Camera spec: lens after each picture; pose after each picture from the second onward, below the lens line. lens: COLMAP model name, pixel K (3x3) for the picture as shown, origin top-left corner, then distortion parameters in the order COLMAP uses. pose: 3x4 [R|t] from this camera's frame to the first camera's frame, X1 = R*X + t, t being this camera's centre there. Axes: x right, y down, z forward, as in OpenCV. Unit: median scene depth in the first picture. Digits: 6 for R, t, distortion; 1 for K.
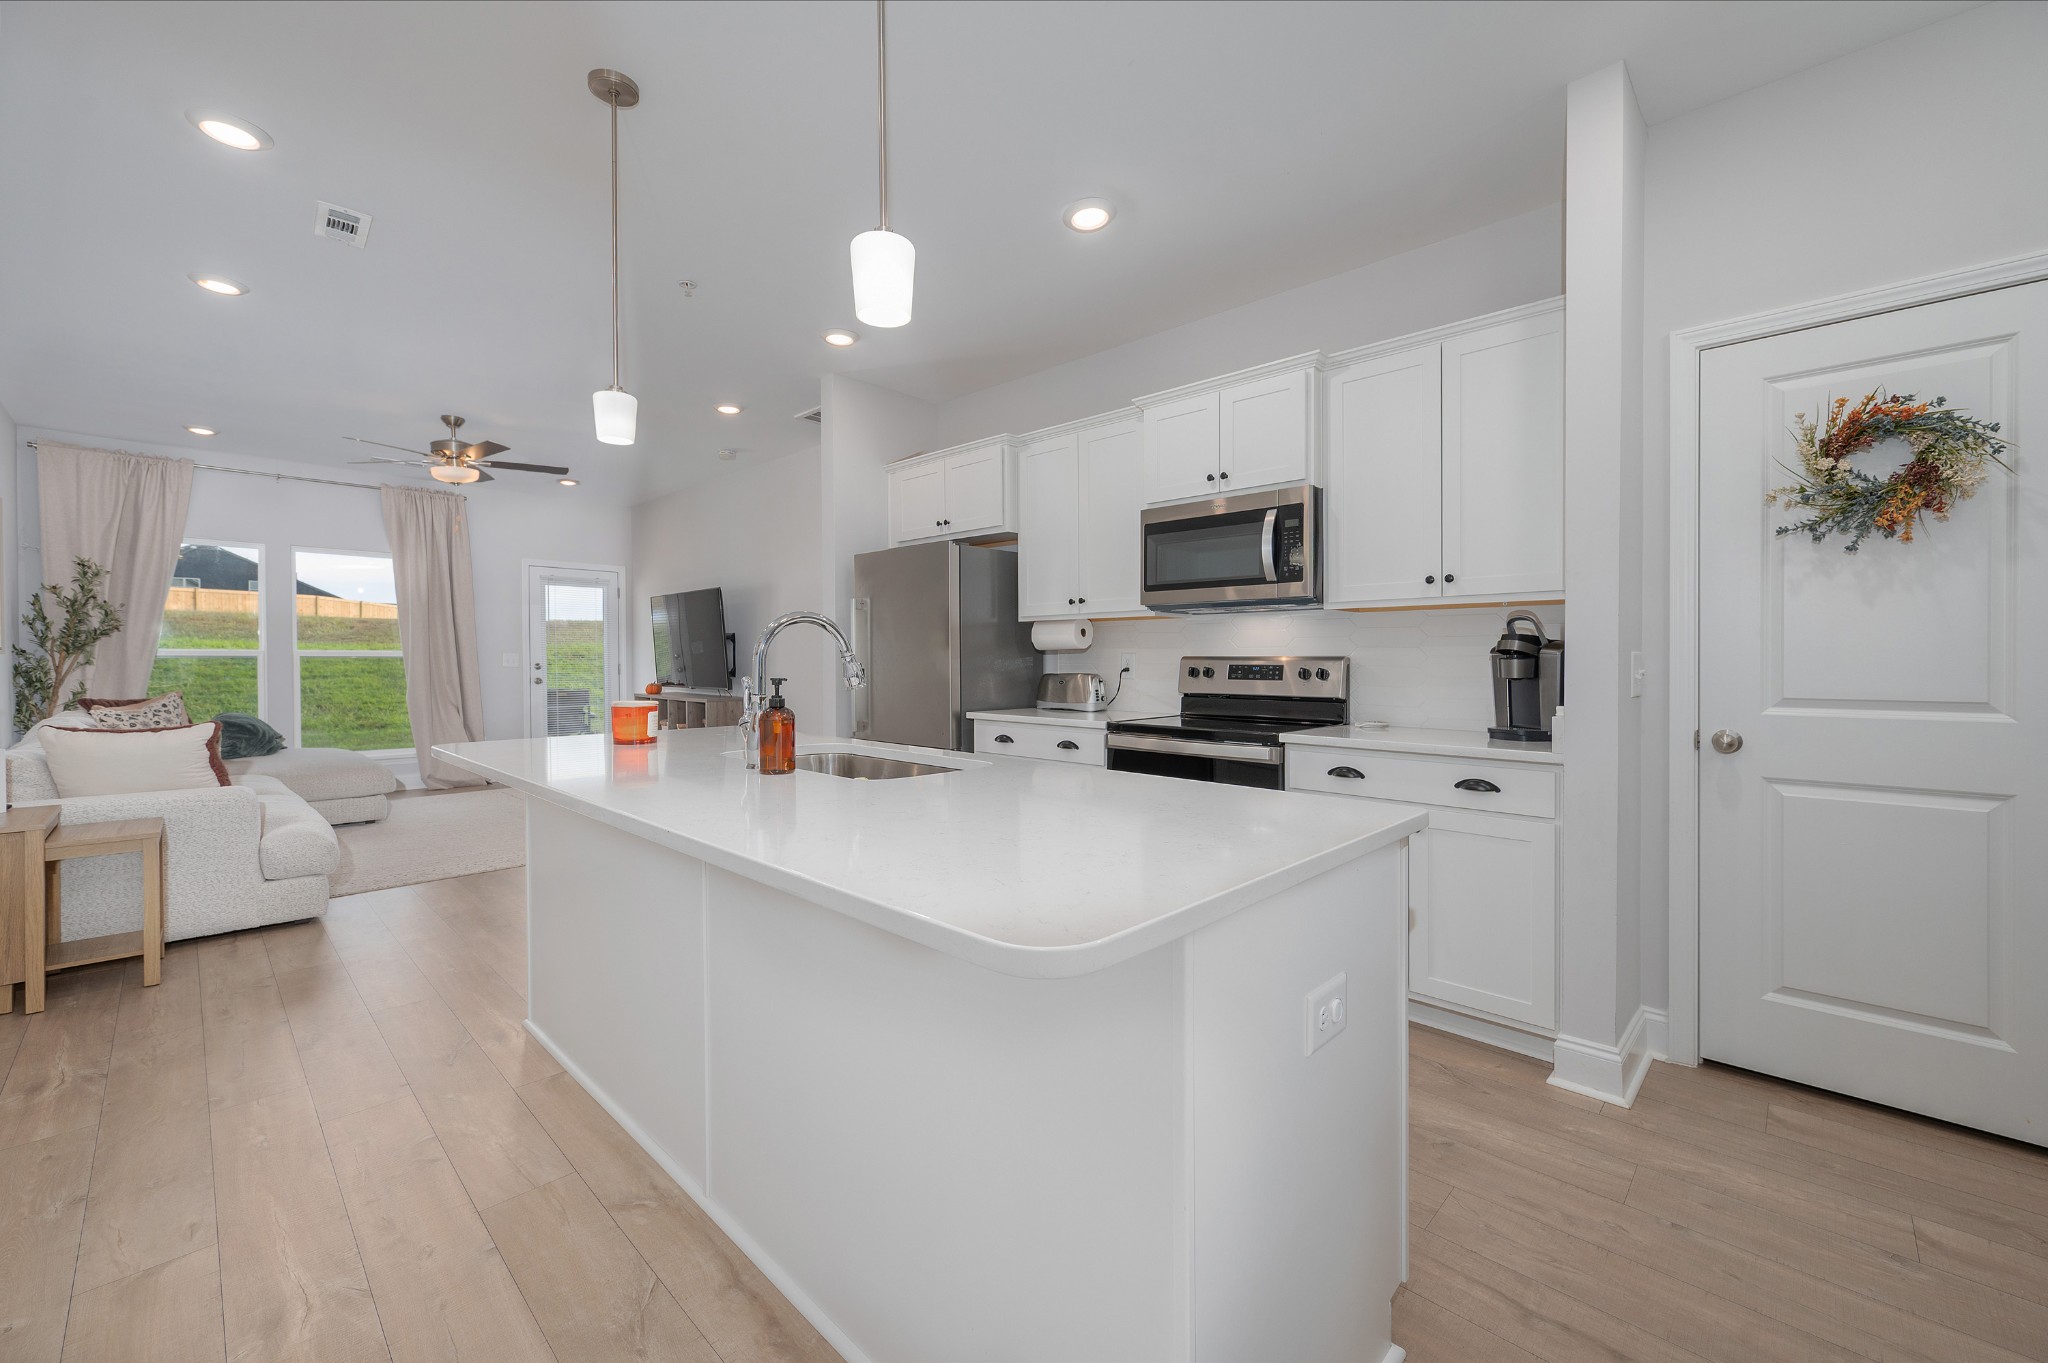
lens RADIAL K [[816.6, 0, 1035.9], [0, 816.6, 672.6], [0, 0, 1]] dist [0.000956, 0.000040]
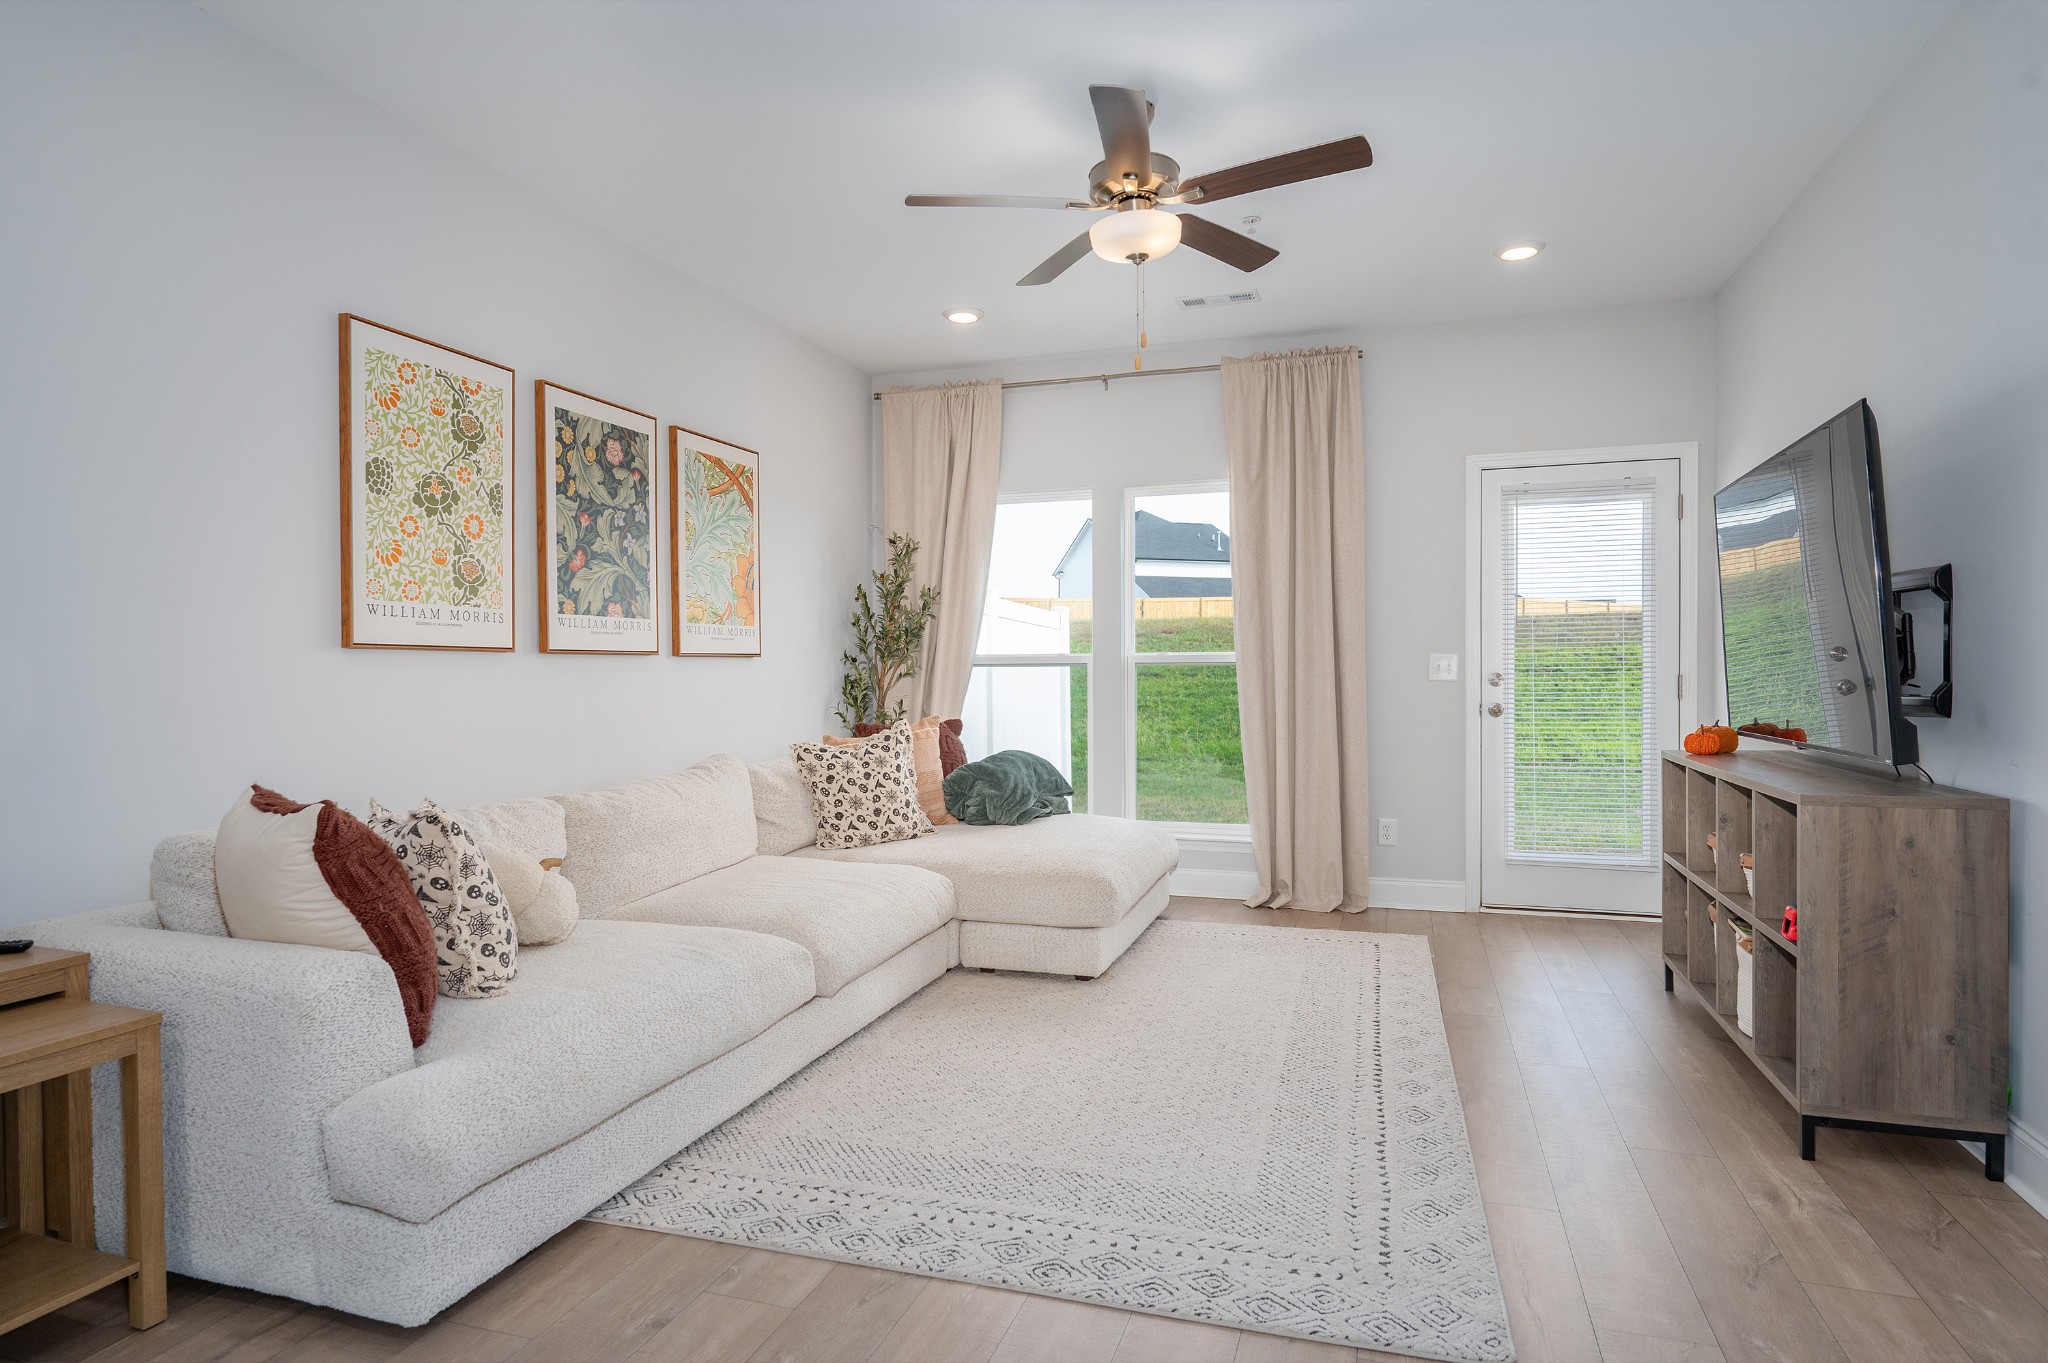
lens RADIAL K [[1134.5, 0, 1024.0], [0, 1134.5, 681.5], [0, 0, 1]] dist [-0.000903, -0.001045]
pose [[0.419436, 0.002121, -0.907782, -0.236456], [-0.008204, 0.999965, -0.001454, -0.006353], [0.907748, 0.008057, 0.419439, 0.883648]]
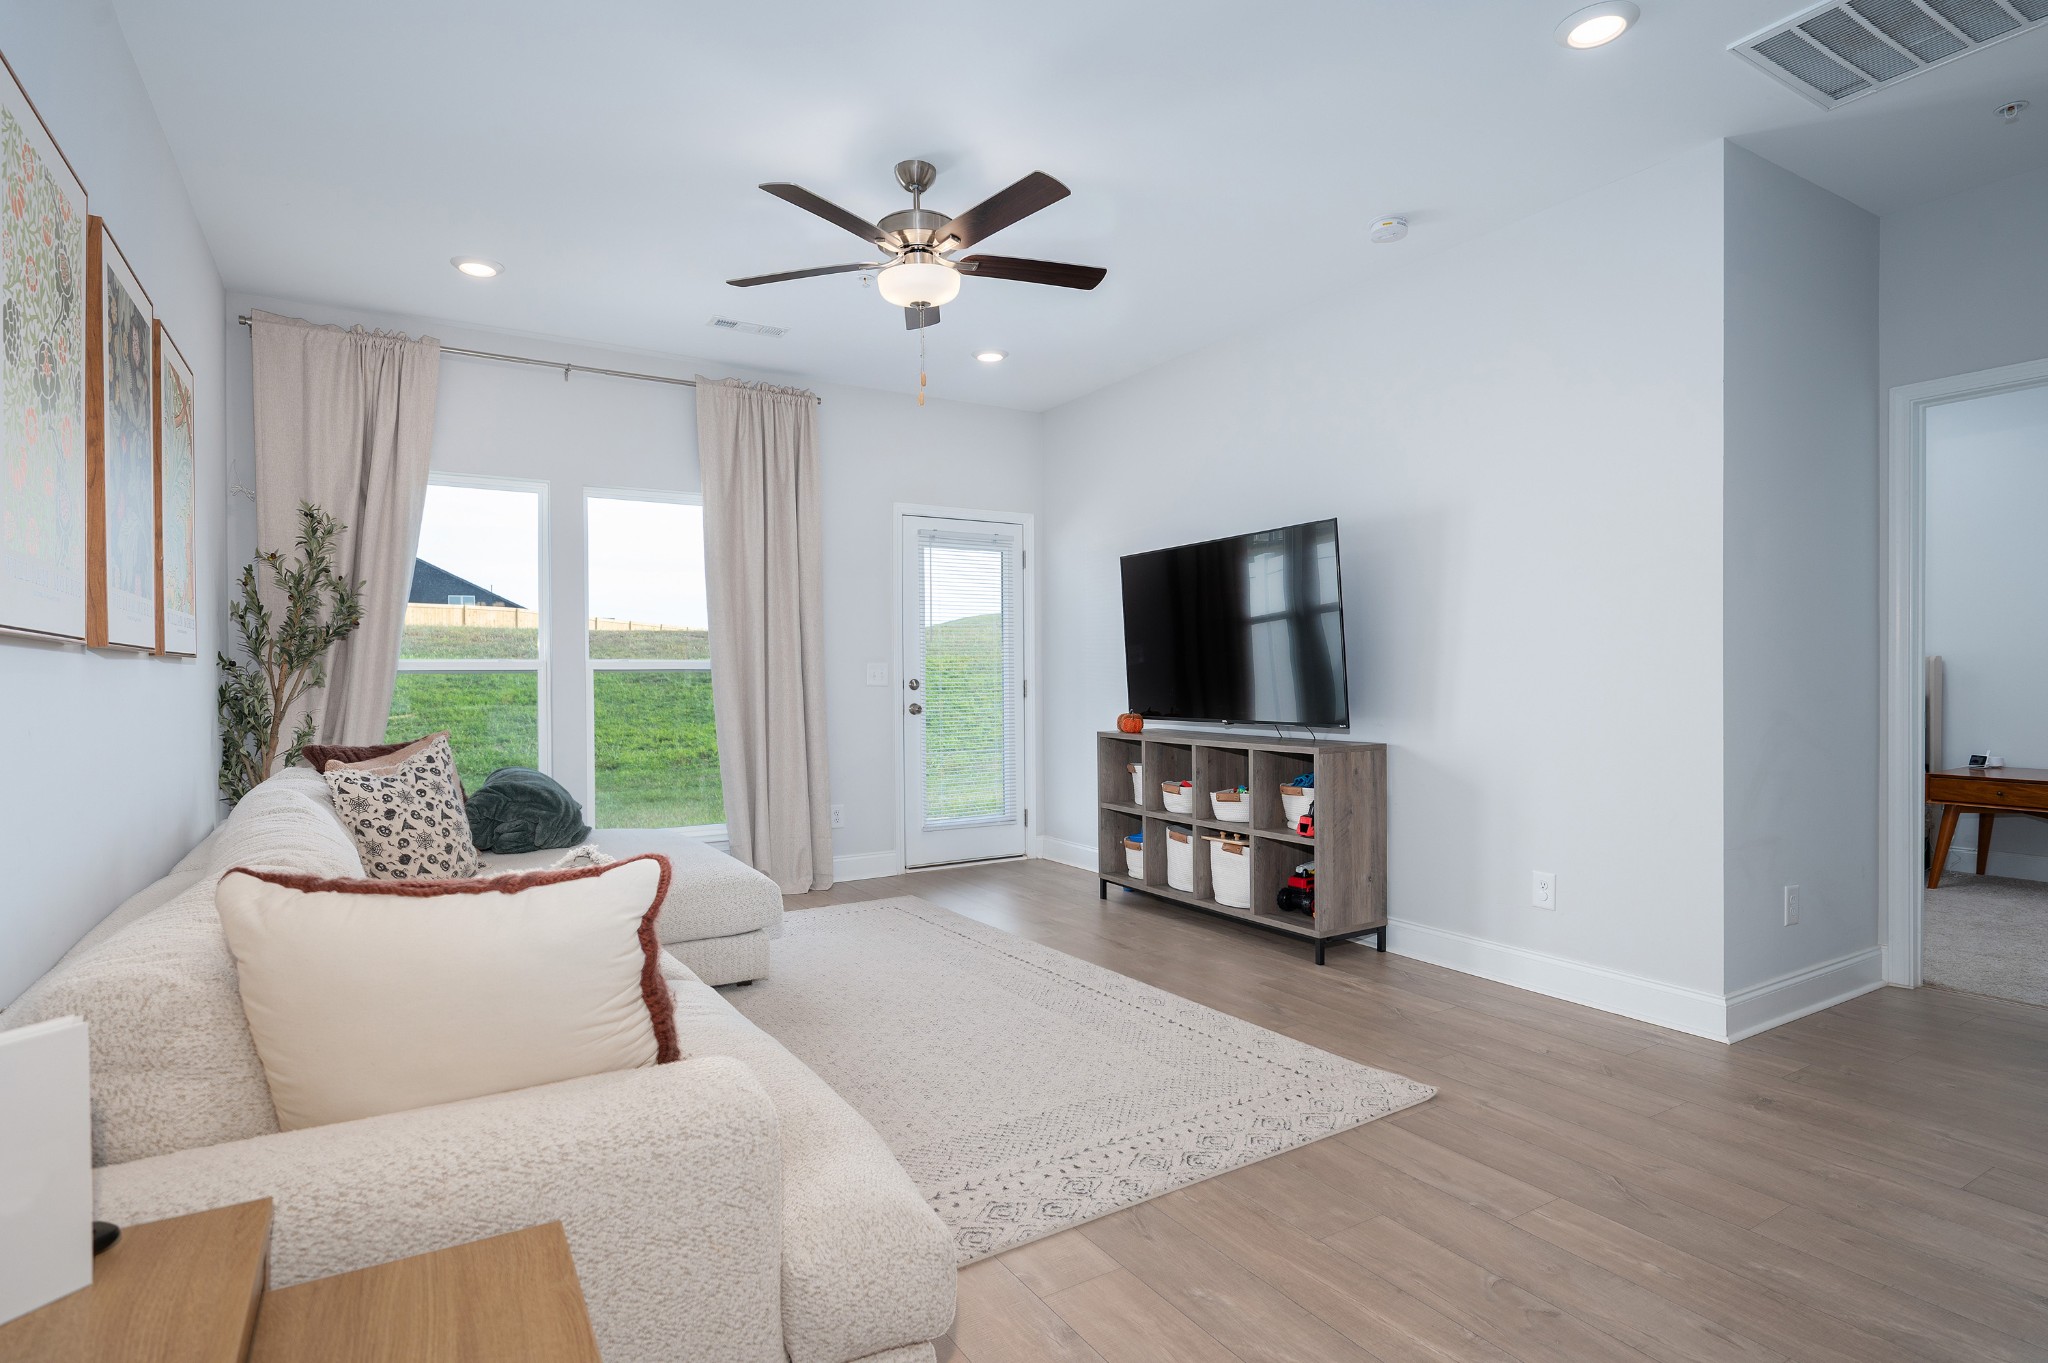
lens RADIAL K [[1055.4, 0, 1024.0], [0, 1055.4, 681.5], [0, 0, 1]] dist [-0.002200, -0.000893]
pose [[0.966159, -0.009421, -0.257776, -0.625396], [0.006682, 0.999912, -0.011497, -0.001065], [0.257862, 0.009385, 0.966136, 0.527219]]
